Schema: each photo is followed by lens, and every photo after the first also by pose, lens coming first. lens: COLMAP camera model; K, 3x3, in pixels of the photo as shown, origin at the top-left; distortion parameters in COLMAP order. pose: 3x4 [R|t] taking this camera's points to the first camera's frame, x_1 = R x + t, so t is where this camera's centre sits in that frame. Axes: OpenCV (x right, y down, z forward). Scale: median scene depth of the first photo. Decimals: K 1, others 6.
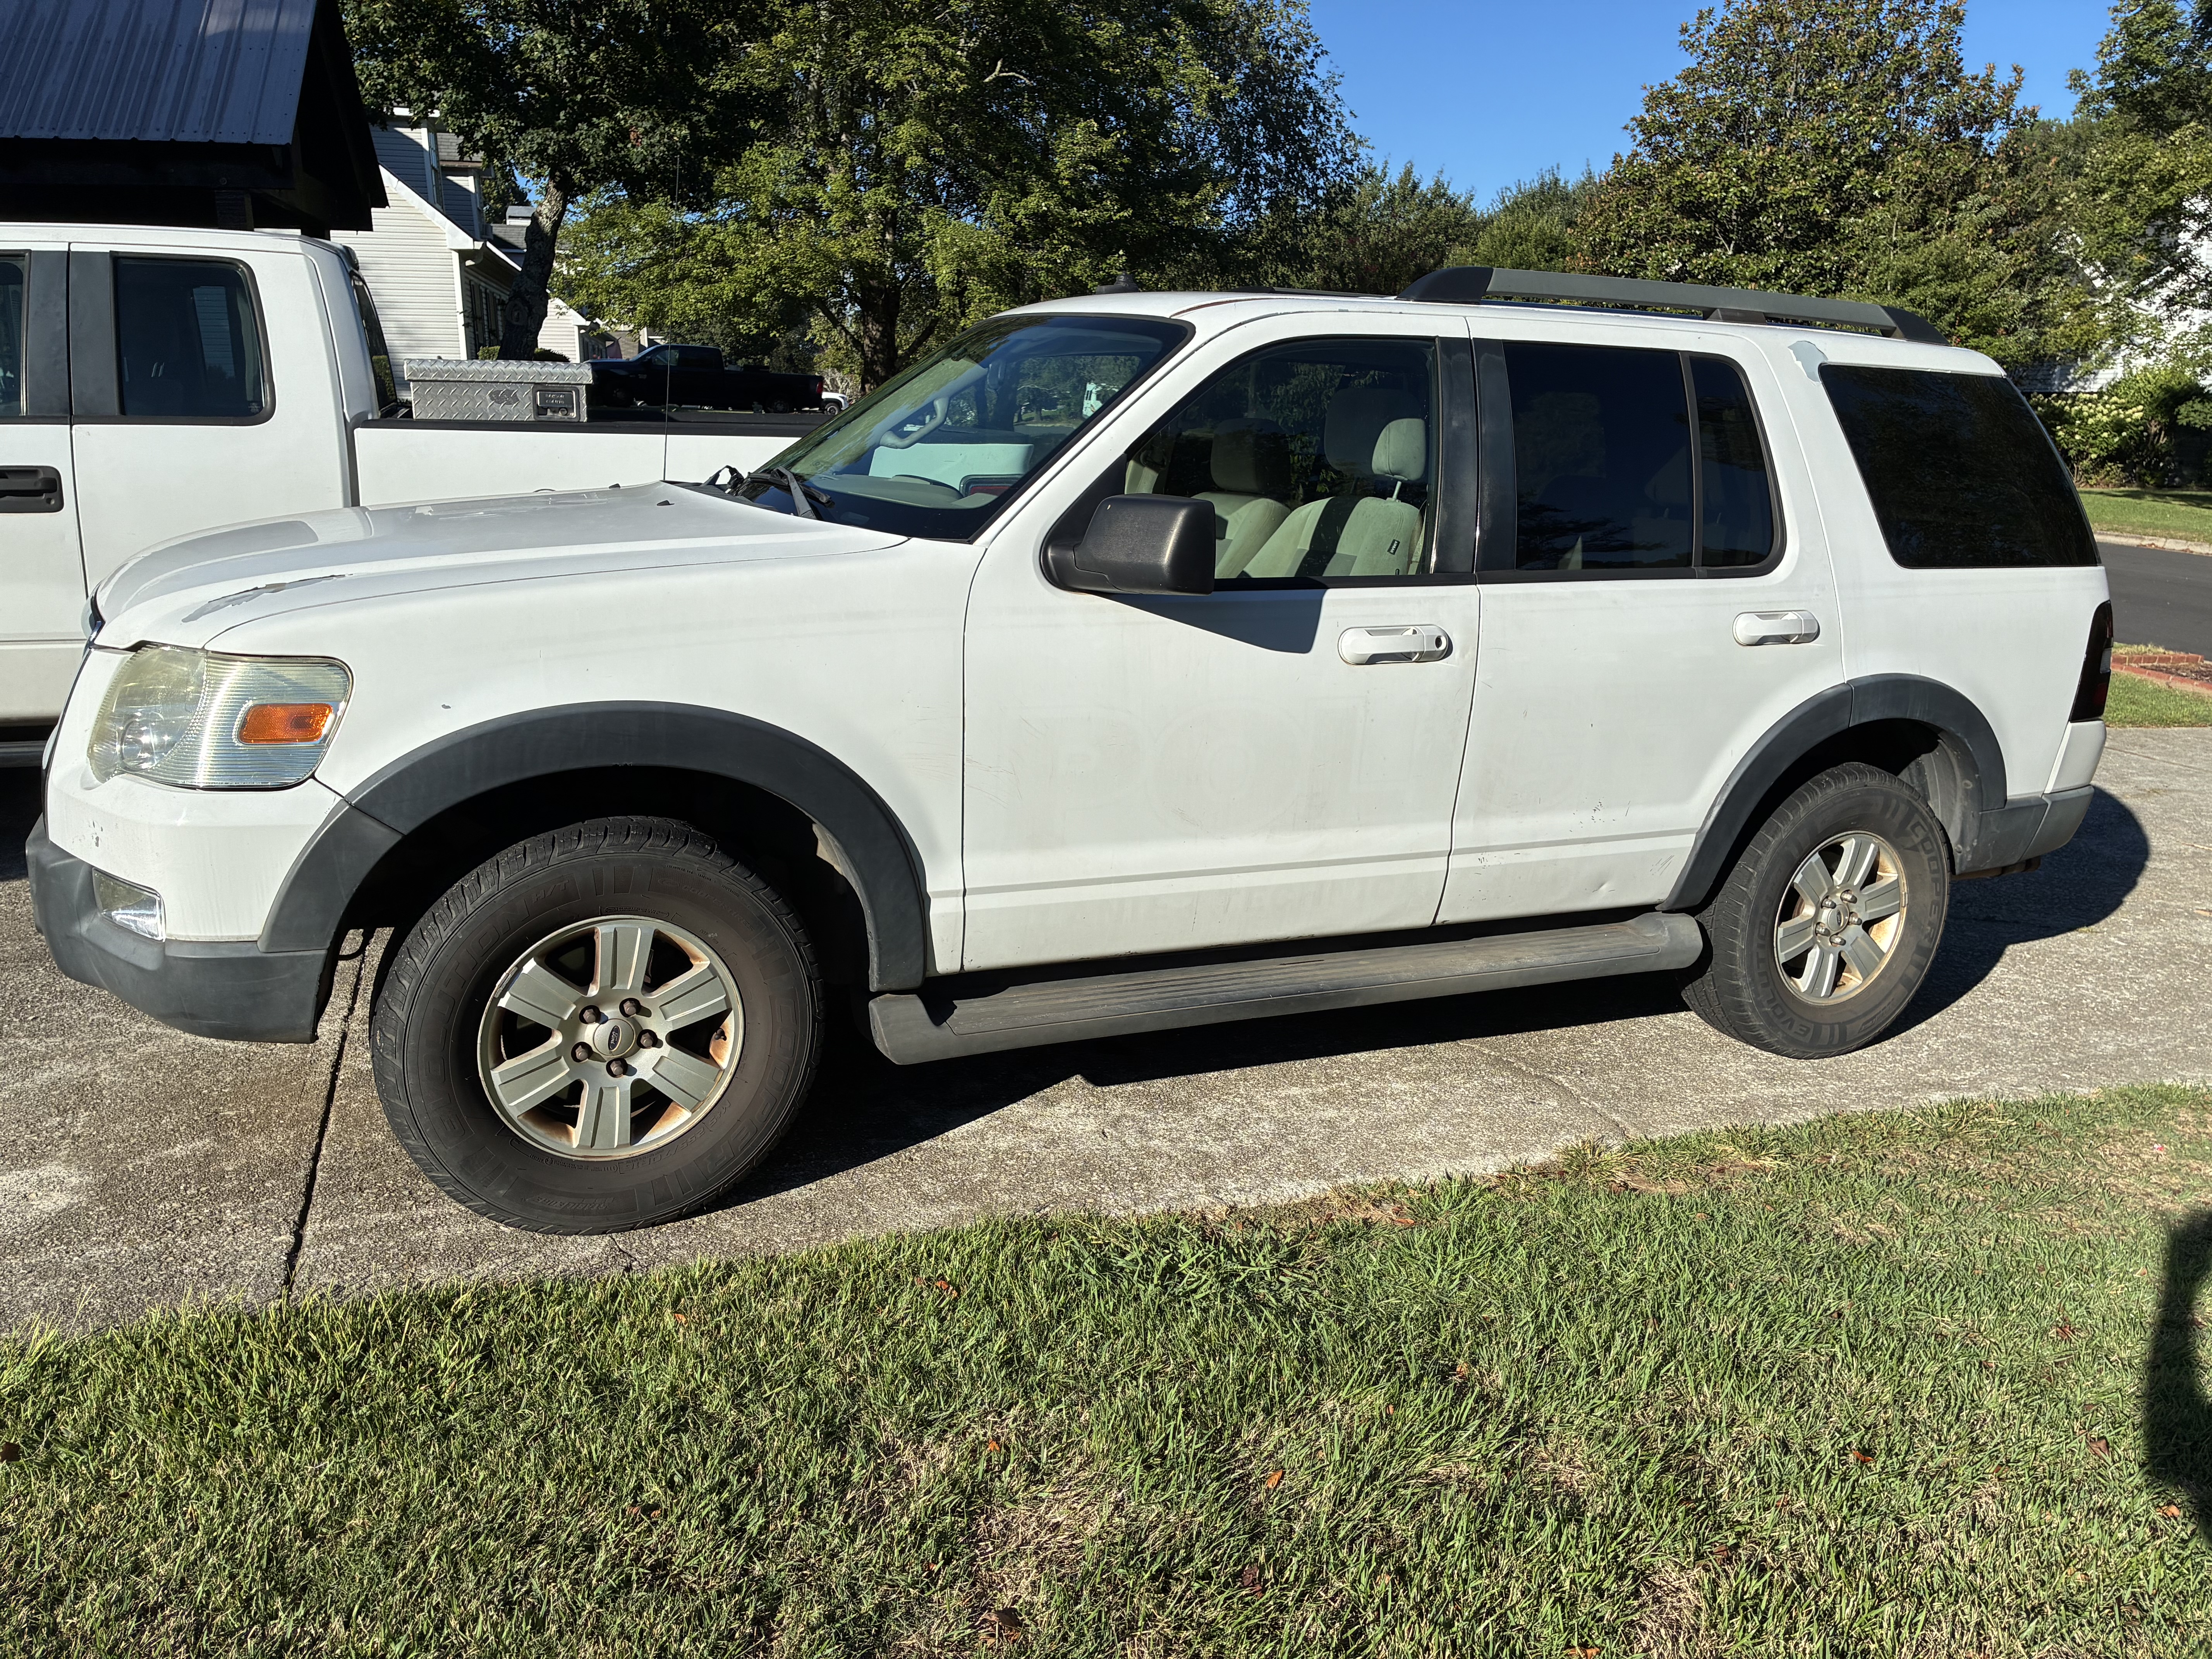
lens RADIAL K [[1669.8, 0, 1107.7], [0, 1669.8, 798.4], [0, 0, 1]] dist [0.009472, 0.001737]
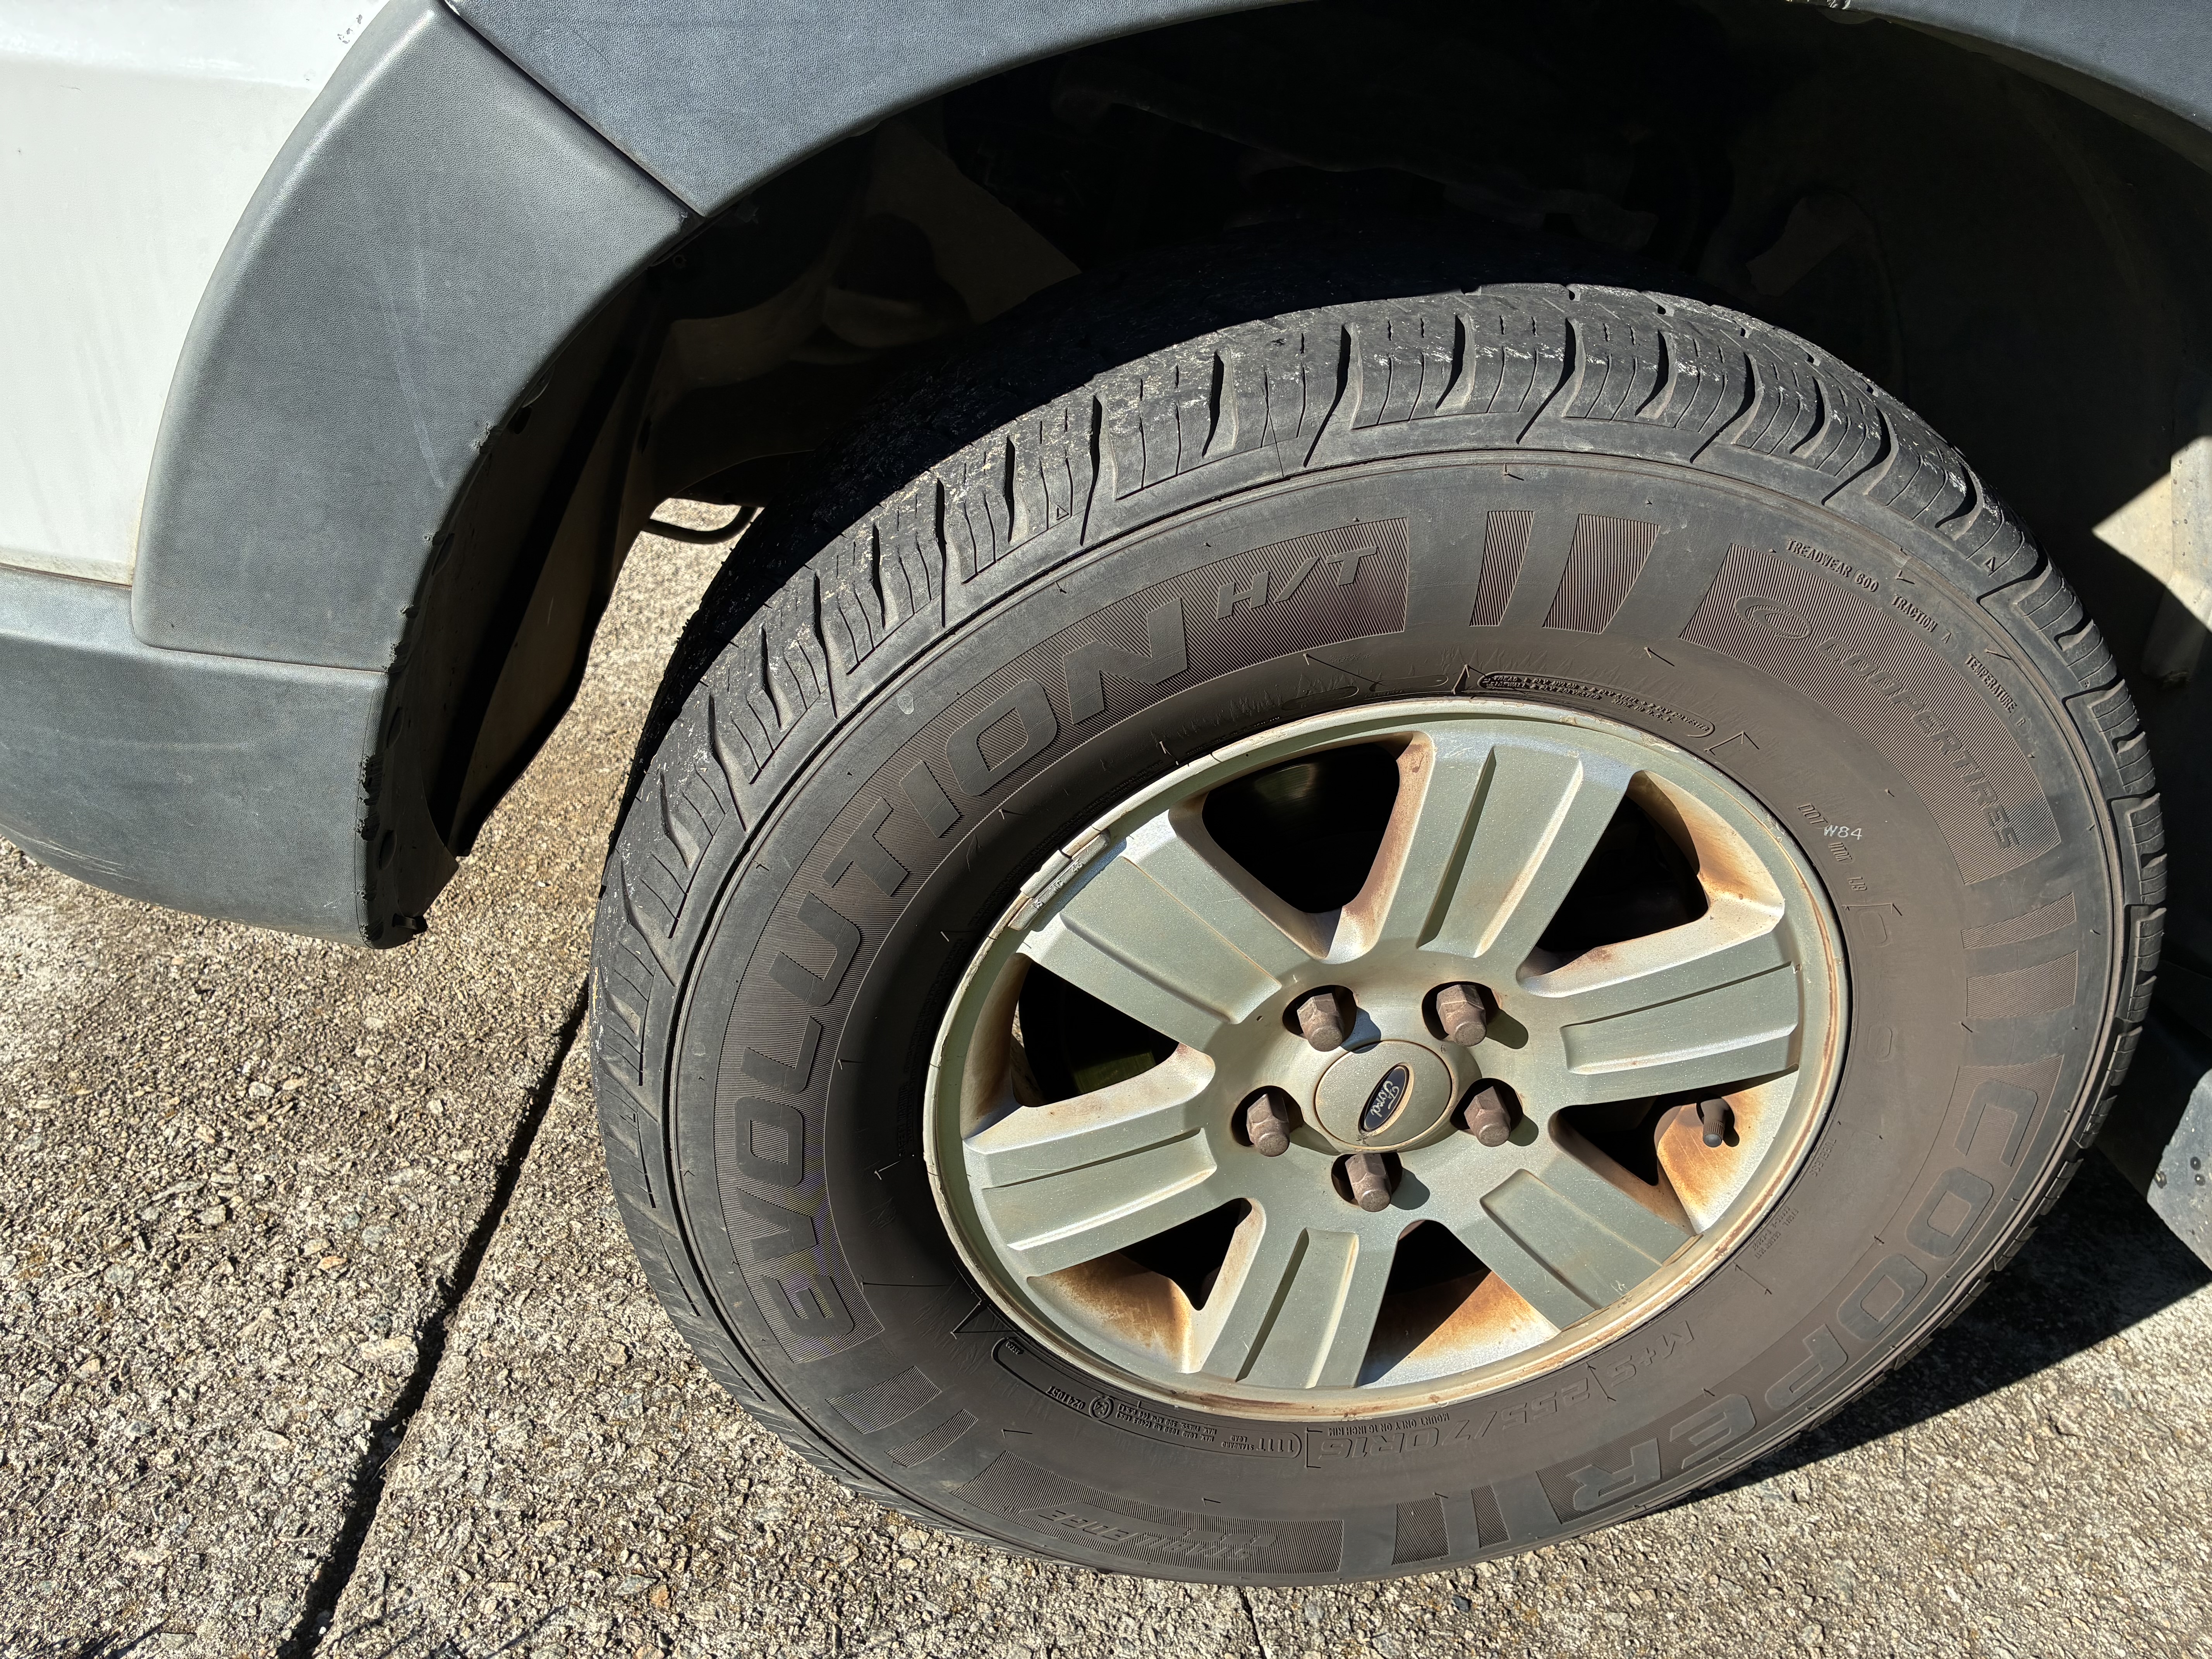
lens RADIAL K [[1669.8, 0, 1107.7], [0, 1669.8, 798.4], [0, 0, 1]] dist [0.009472, 0.001737]
pose [[0.938696, 0.227734, -0.258818, -0.279368], [-0.146723, 0.943273, 0.297840, 0.018767], [0.311964, -0.241607, 0.918861, 0.743388]]
